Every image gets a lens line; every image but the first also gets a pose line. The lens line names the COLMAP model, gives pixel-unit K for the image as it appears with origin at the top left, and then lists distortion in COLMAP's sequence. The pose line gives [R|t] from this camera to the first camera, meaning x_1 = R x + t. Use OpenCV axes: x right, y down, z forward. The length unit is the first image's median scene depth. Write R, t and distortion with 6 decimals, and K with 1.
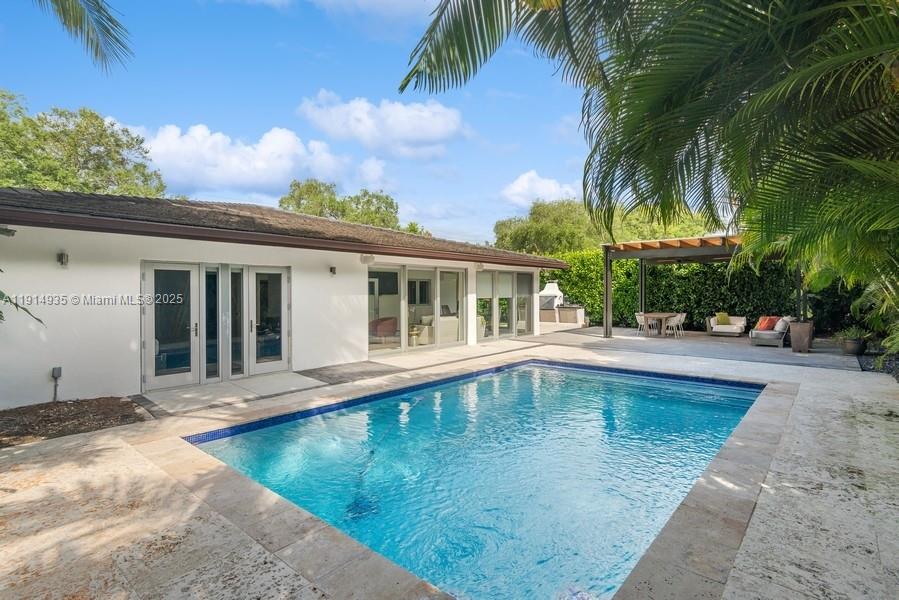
lens RADIAL K [[448.0, 0, 449.5], [0, 448.0, 300.0], [0, 0, 1]] dist [0.000898, 0.000124]
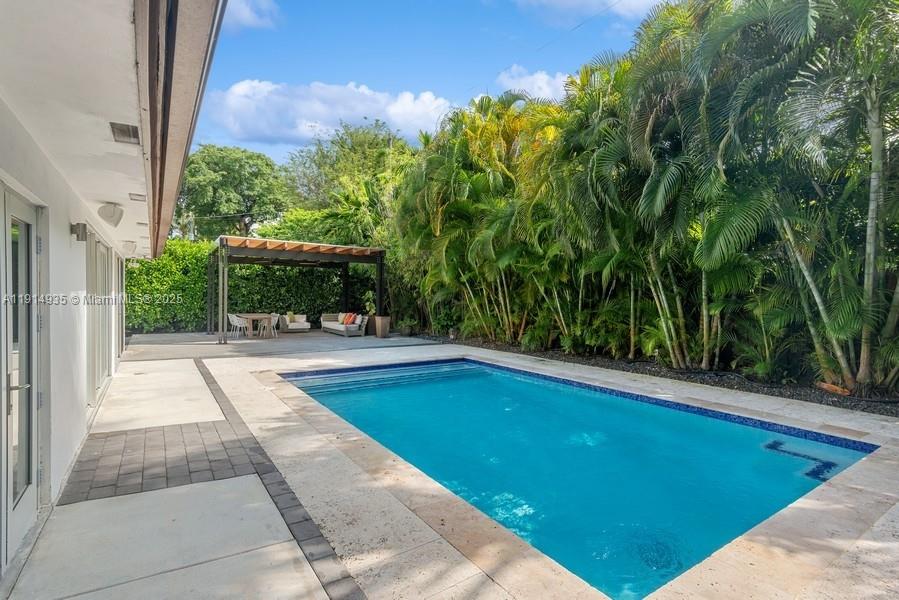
lens RADIAL K [[438.9, 0, 449.5], [0, 438.9, 300.0], [0, 0, 1]] dist [0.002314, 0.000568]
pose [[0.266624, -0.000098, 0.963801, -0.343164], [0.000005, 1.000000, 0.000101, -0.001029], [-0.963801, -0.000023, 0.266624, 0.335007]]
